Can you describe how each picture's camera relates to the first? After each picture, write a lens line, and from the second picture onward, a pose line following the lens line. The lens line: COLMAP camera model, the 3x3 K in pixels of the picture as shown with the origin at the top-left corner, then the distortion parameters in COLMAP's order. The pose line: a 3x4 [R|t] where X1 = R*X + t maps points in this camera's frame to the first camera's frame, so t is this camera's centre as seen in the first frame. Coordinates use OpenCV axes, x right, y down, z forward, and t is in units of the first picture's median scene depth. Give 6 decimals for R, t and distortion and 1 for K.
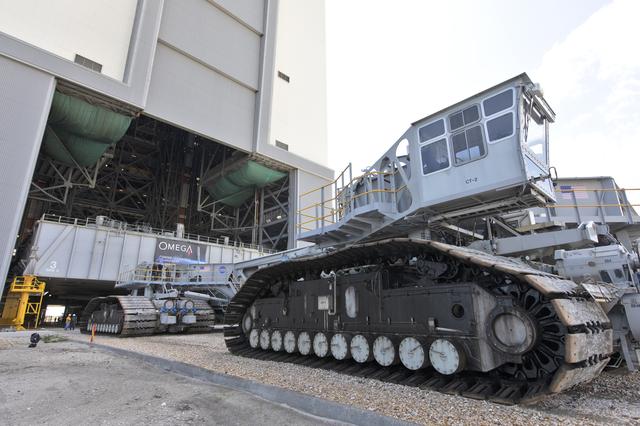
lens RADIAL K [[345.7, 0, 320.0], [0, 345.7, 213.0], [0, 0, 1]] dist [-0.005456, -0.001287]
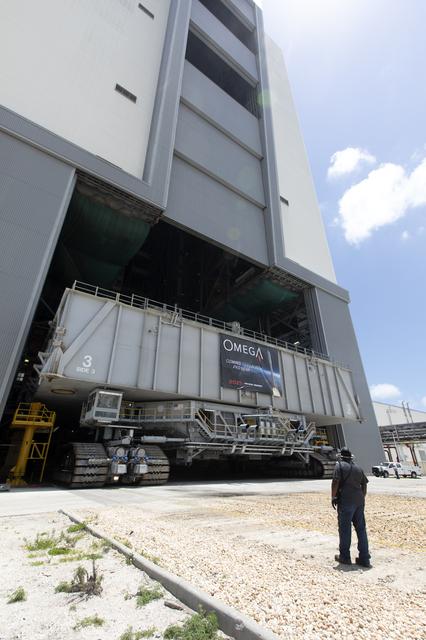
lens RADIAL K [[296.8, 0, 213.0], [0, 296.8, 320.0], [0, 0, 1]] dist [-0.014078, -0.000009]
pose [[0.989397, -0.067358, -0.128671, -0.382044], [0.041982, 0.980768, -0.190610, 0.145346], [0.139036, 0.183187, 0.973197, 0.408554]]
